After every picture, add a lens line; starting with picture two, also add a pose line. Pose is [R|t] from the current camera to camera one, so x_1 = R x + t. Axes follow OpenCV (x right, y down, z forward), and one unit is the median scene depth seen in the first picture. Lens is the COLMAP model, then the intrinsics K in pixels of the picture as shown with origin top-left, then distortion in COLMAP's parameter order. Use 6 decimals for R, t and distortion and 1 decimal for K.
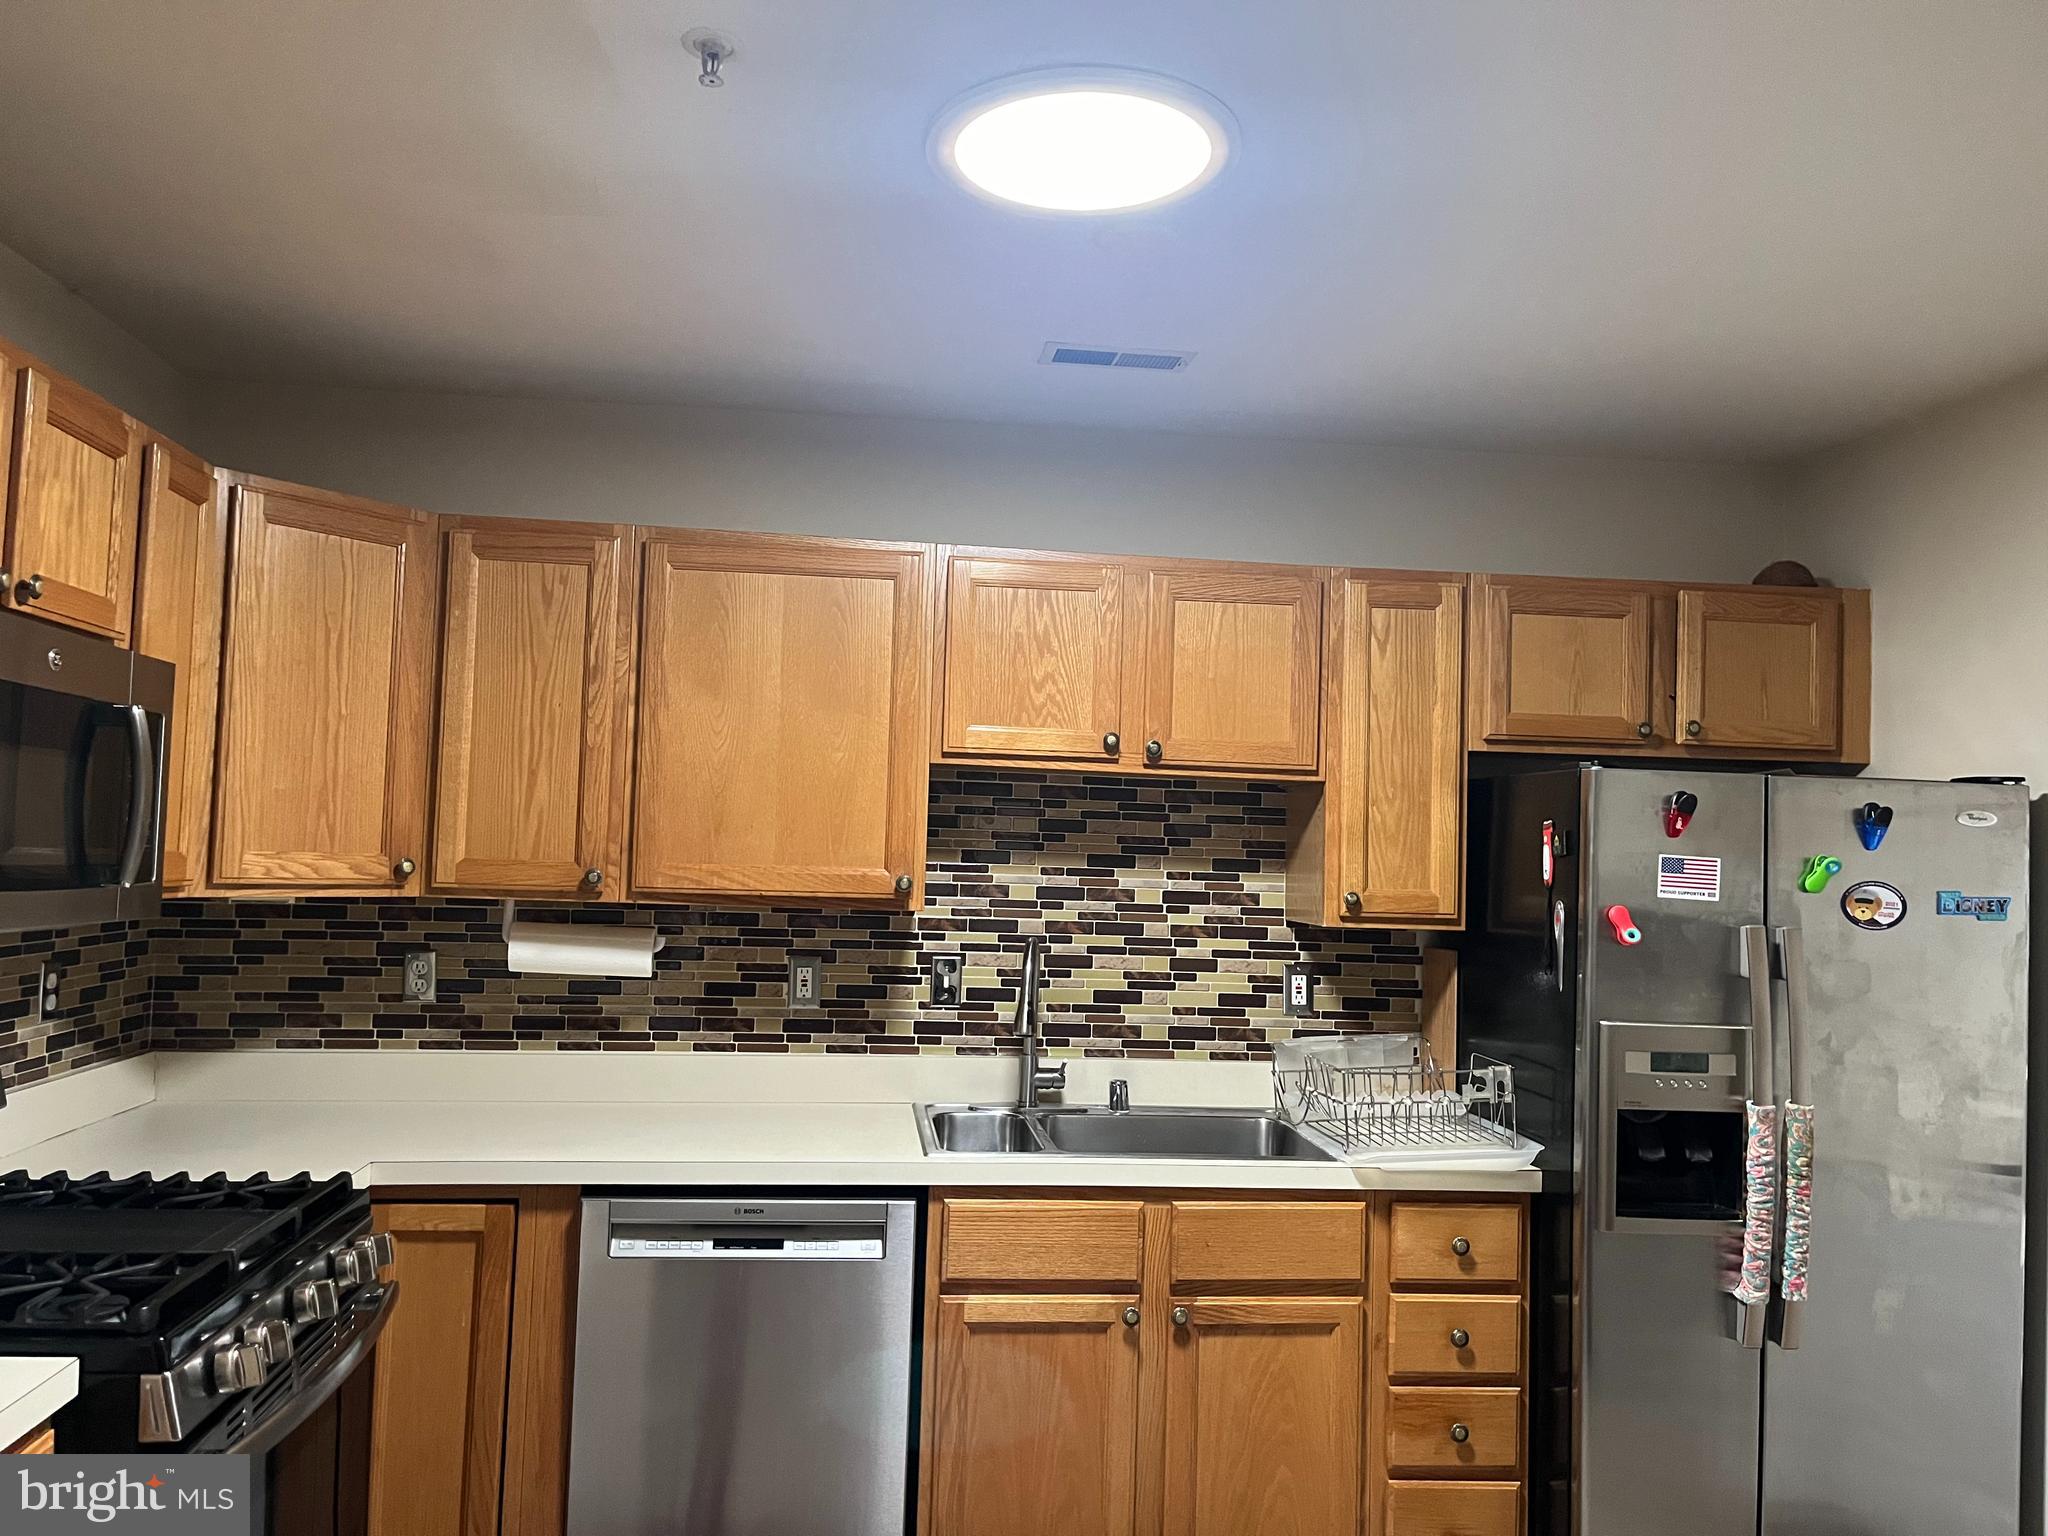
lens RADIAL K [[1565.5, 0, 1015.8], [0, 1565.5, 768.4], [0, 0, 1]] dist [0.070760, -0.092039]
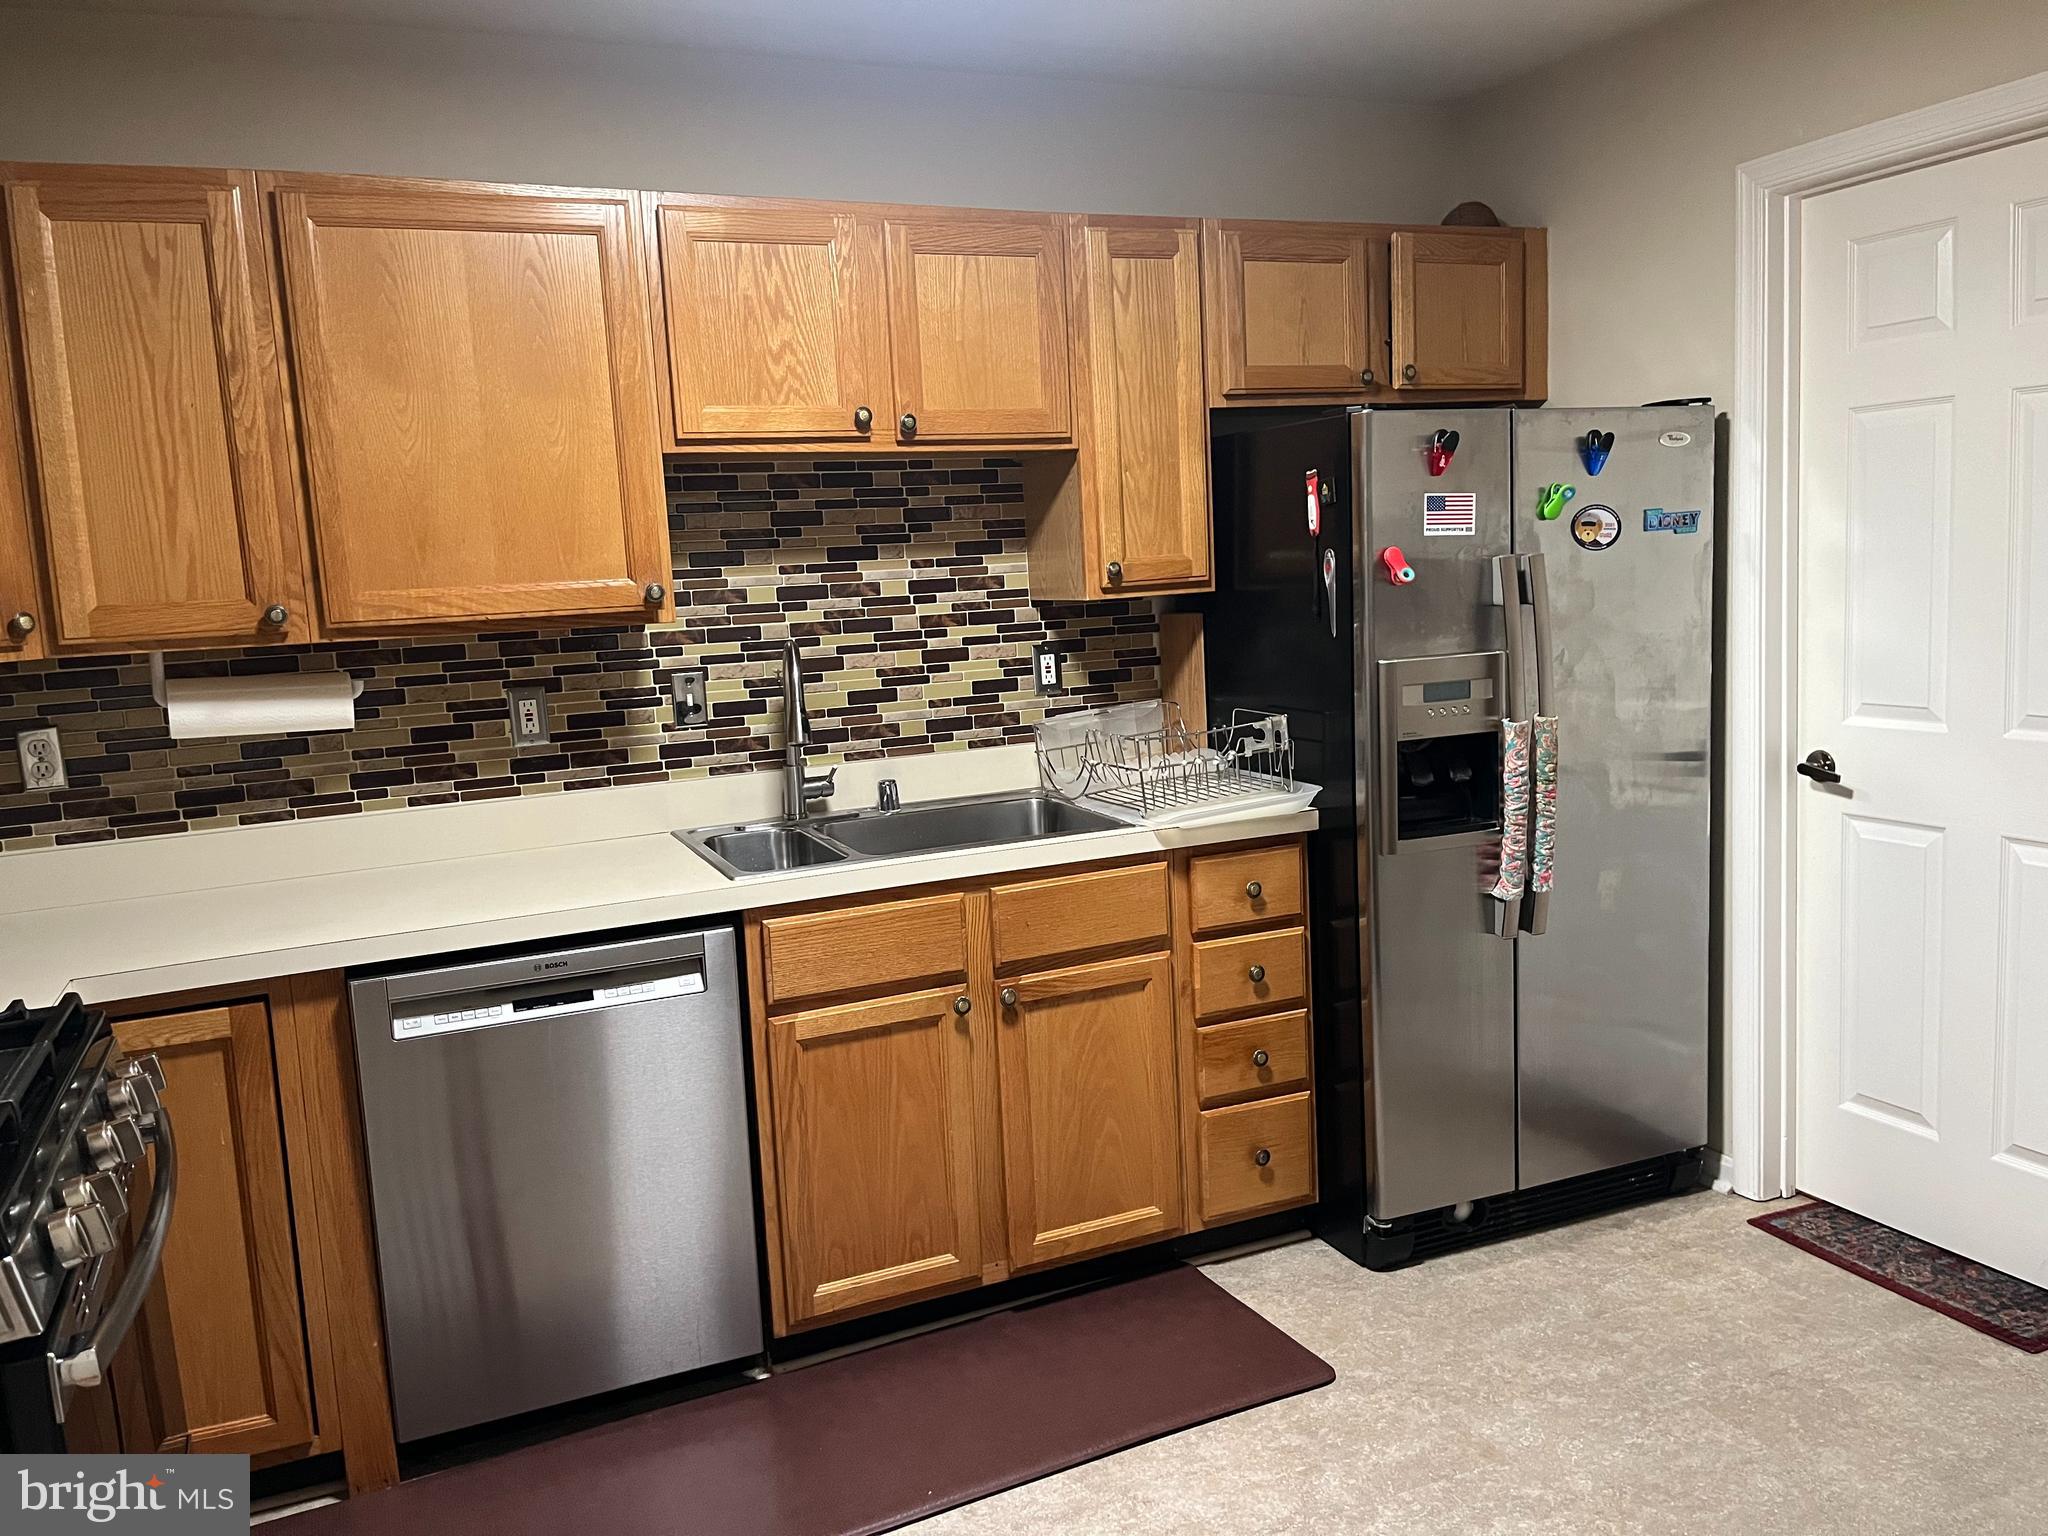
lens RADIAL K [[1554.0, 0, 1024.0], [0, 1554.0, 768.0], [0, 0, 1]] dist [0.075371, -0.111421]
pose [[0.950455, -0.120824, 0.286419, -0.135174], [0.066934, 0.979305, 0.191001, 0.015549], [-0.303569, -0.162367, 0.938873, 0.084962]]
